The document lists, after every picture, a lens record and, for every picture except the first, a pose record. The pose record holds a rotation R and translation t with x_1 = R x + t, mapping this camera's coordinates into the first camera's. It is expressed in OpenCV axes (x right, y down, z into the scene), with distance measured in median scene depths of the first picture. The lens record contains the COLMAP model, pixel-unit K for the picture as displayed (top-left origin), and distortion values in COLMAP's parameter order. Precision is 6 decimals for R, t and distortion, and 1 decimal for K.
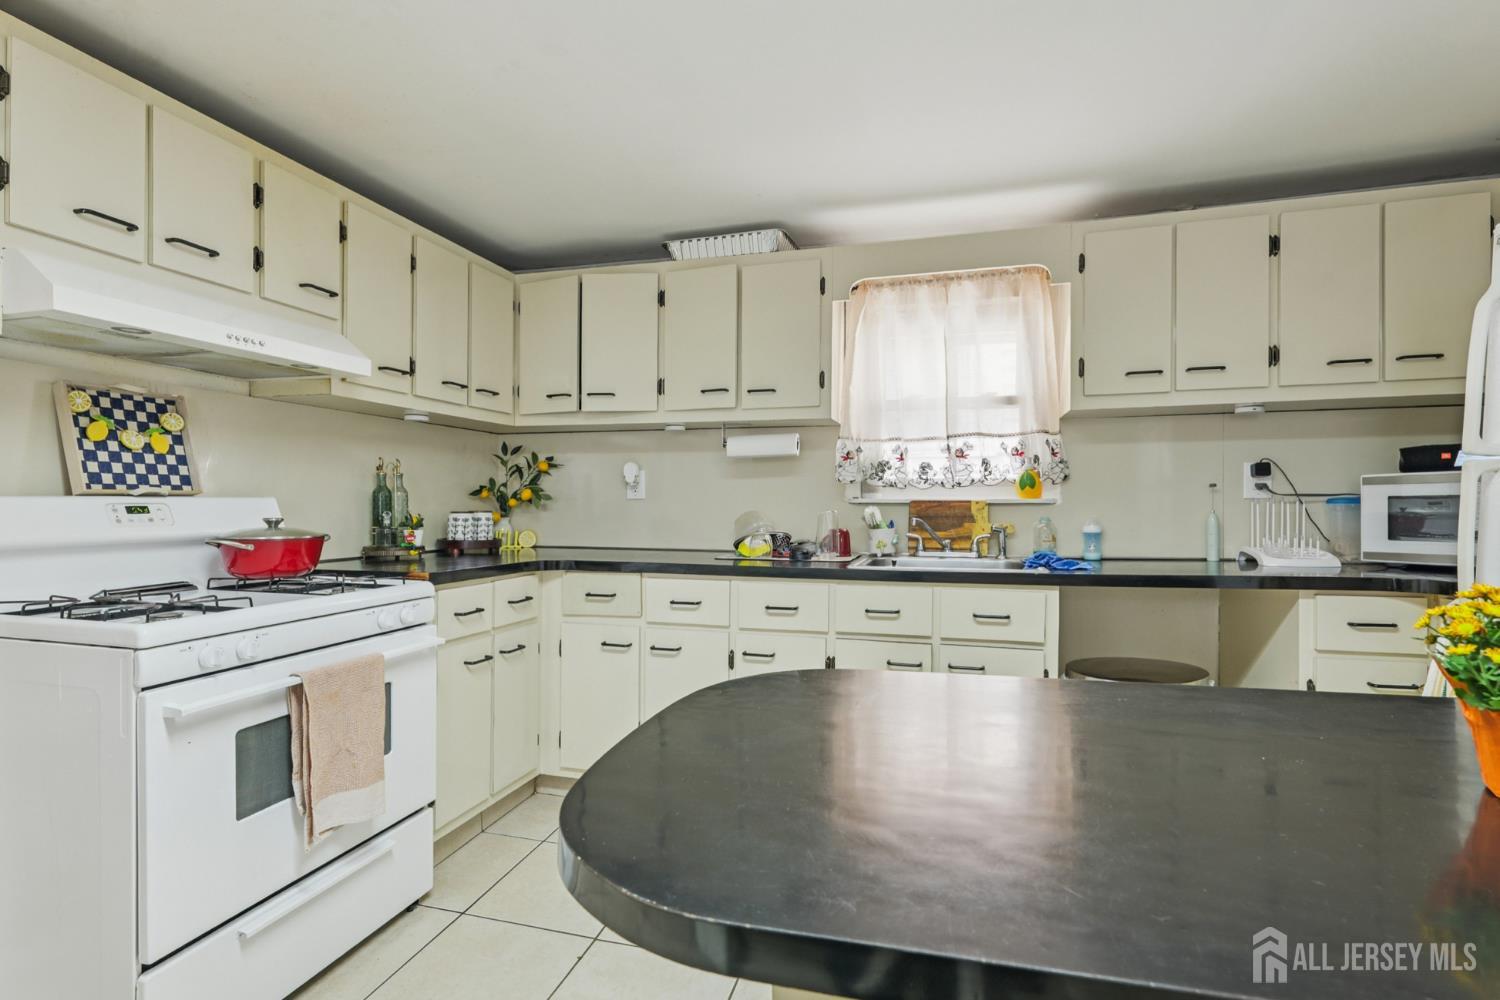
lens RADIAL K [[705.7, 0, 770.6], [0, 705.7, 497.1], [0, 0, 1]] dist [0.004019, 0.000503]
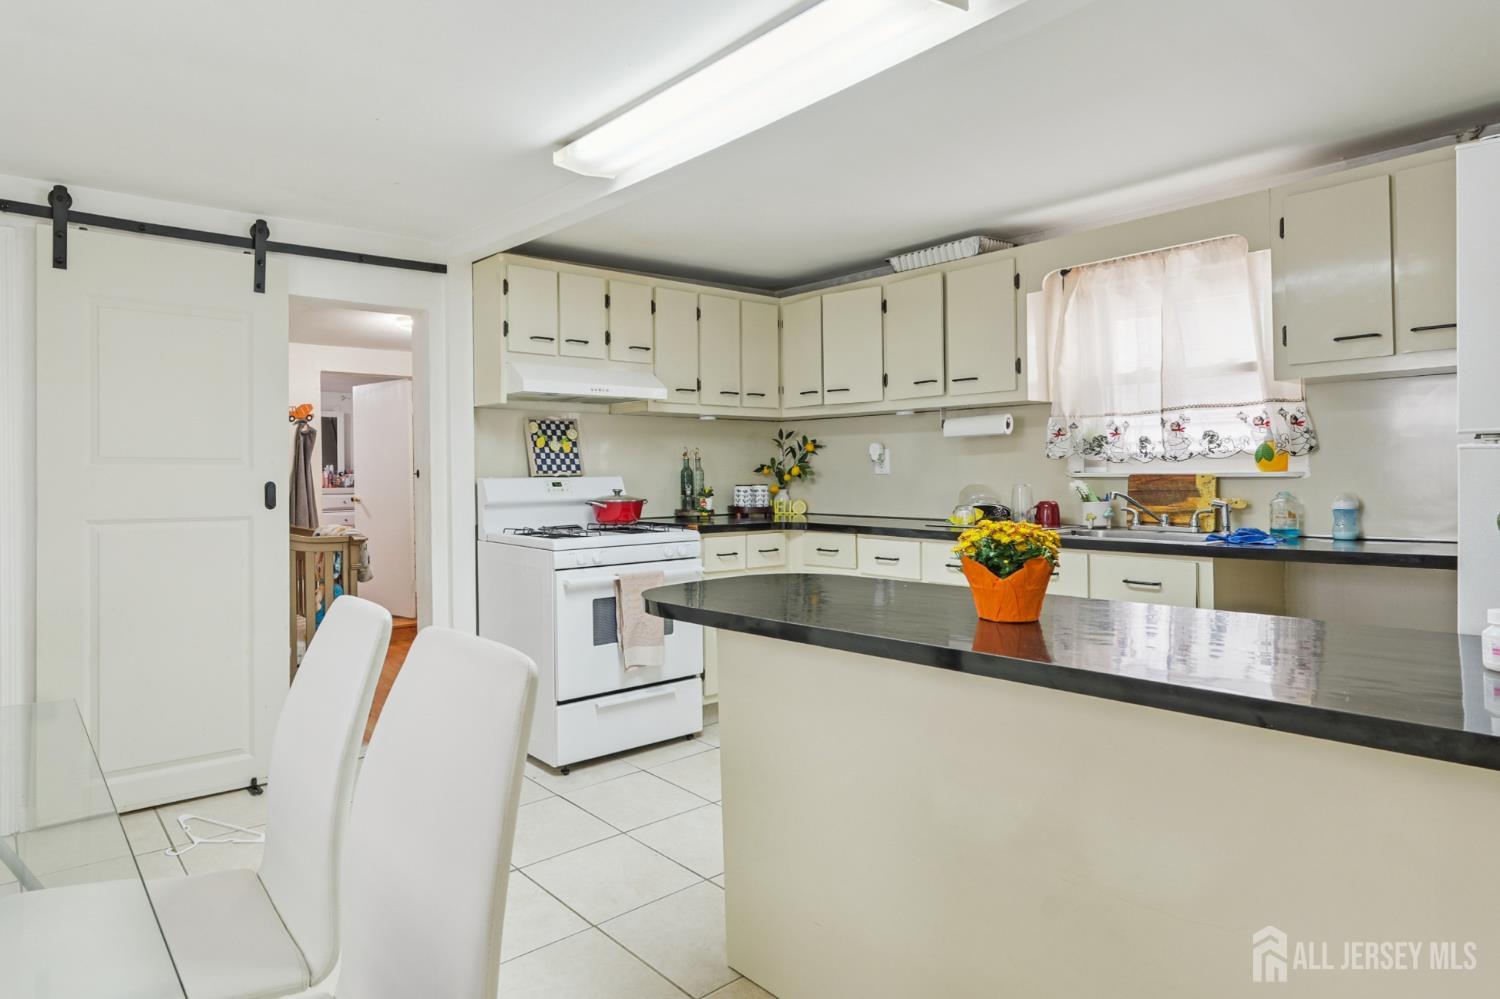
lens RADIAL K [[845.5, 0, 670.5], [0, 845.5, 454.3], [0, 0, 1]] dist [0.000421, 0.001439]
pose [[0.814608, -0.019538, -0.579683, 0.379770], [0.012609, 0.999793, -0.015978, -0.013371], [0.579875, 0.005707, 0.814686, -0.377825]]
